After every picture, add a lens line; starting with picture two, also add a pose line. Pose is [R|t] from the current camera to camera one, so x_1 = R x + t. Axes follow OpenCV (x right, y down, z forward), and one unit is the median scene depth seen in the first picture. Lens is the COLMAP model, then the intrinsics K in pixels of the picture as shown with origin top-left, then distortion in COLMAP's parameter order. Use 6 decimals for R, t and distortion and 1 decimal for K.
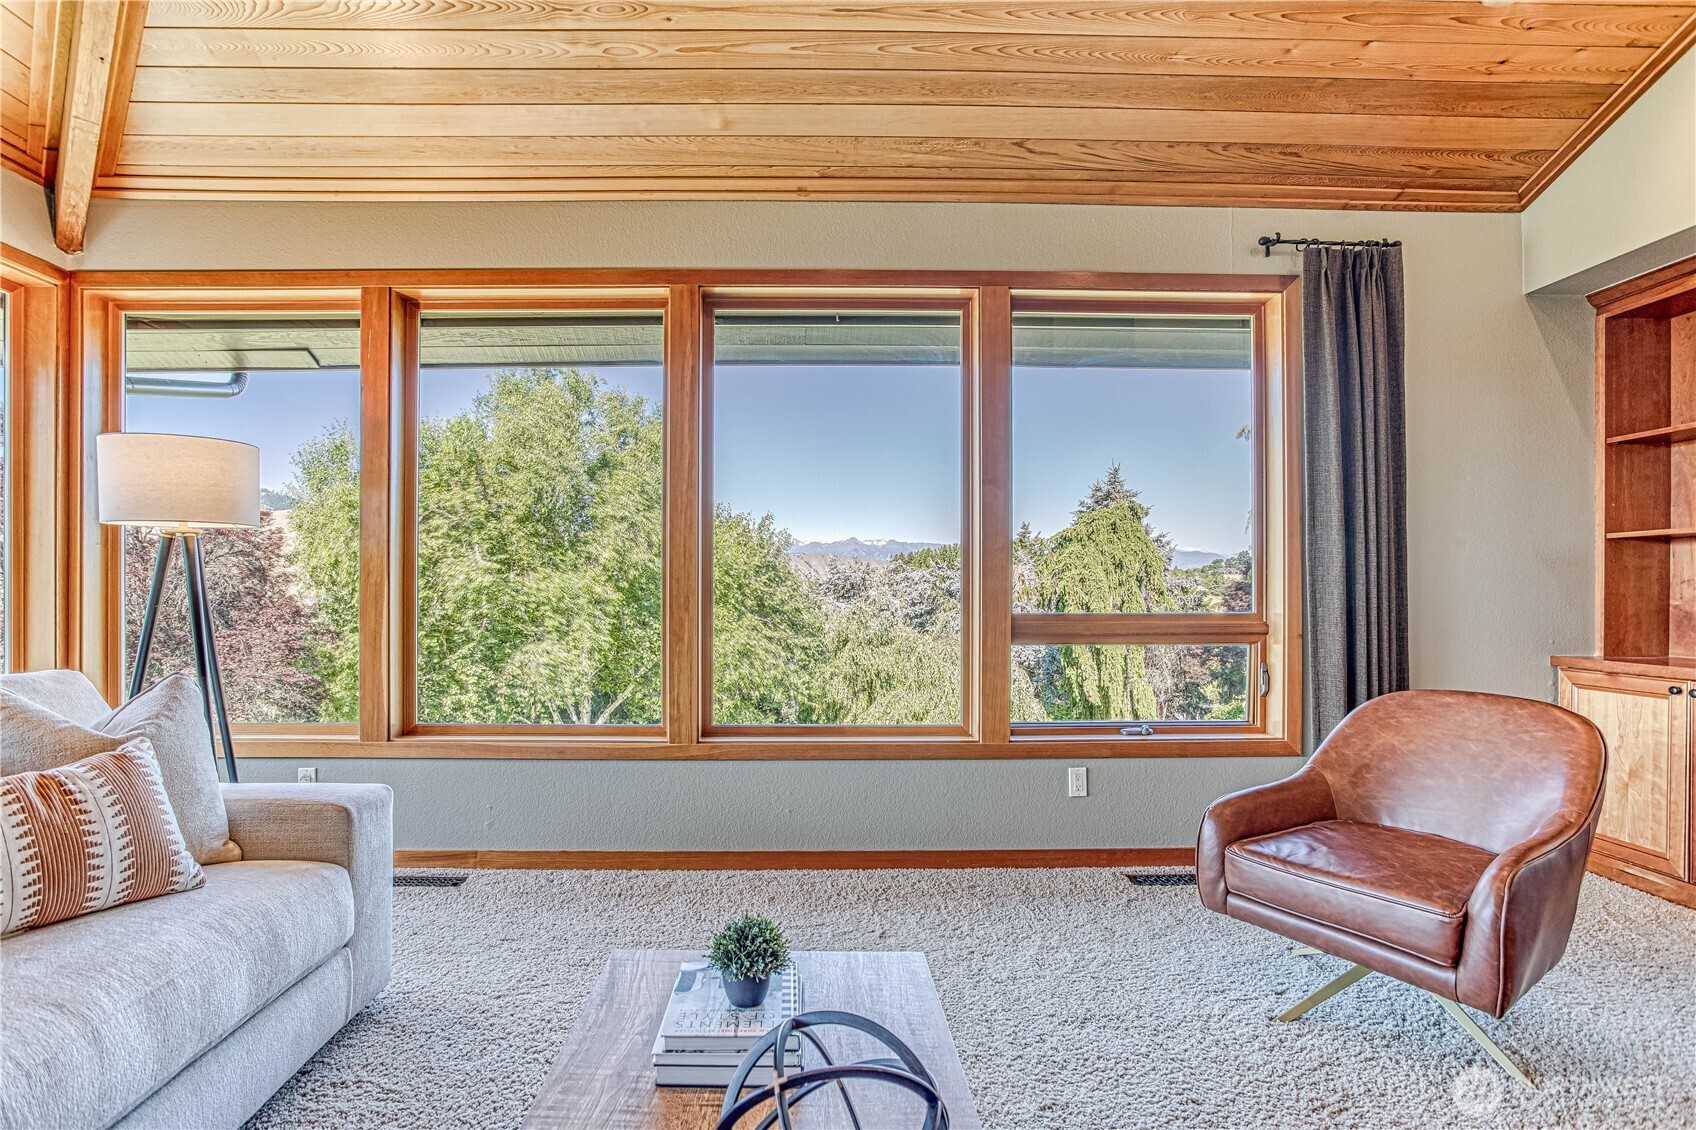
lens RADIAL K [[880.3, 0, 816.8], [0, 880.3, 599.8], [0, 0, 1]] dist [-0.051943, 0.025019]
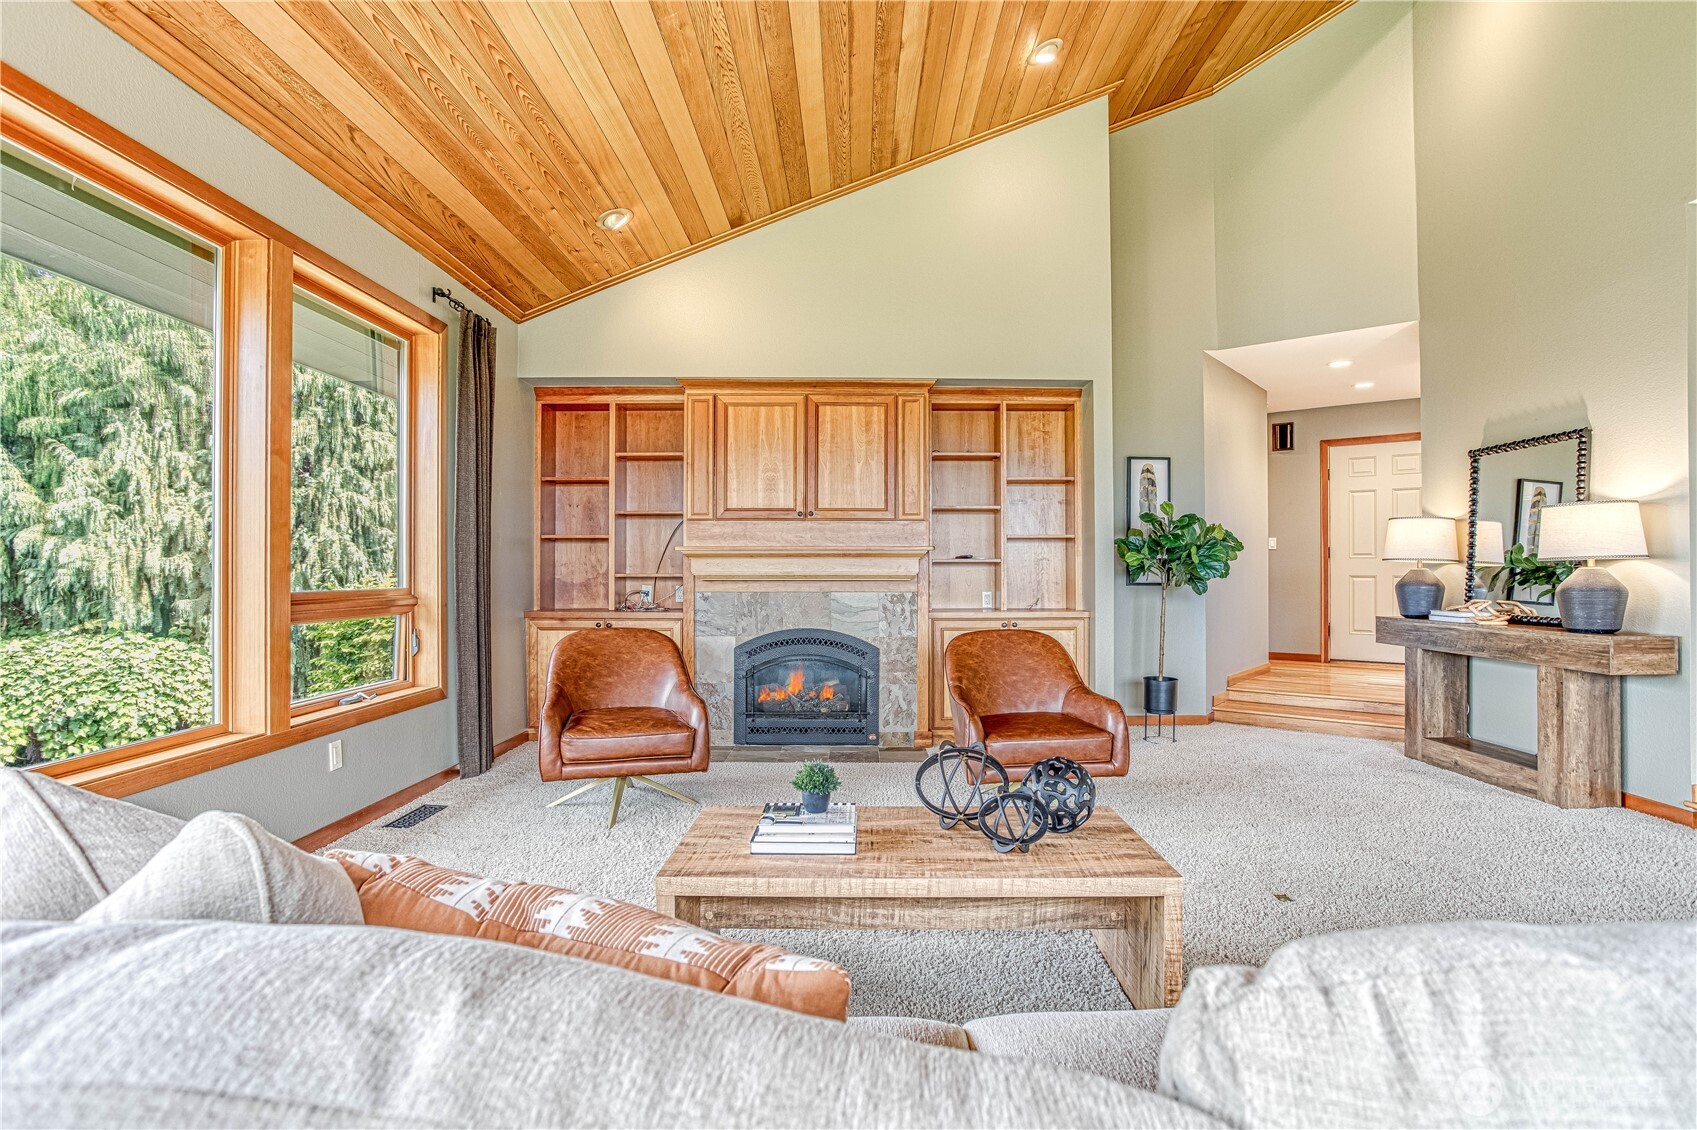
lens RADIAL K [[830.0, 0, 830.4], [0, 830.0, 575.0], [0, 0, 1]] dist [-0.052230, 0.022843]
pose [[0.044278, -0.006702, 0.998997, -0.646643], [0.008898, 0.999940, 0.006314, -0.005566], [-0.998980, 0.008610, 0.044335, 0.379491]]
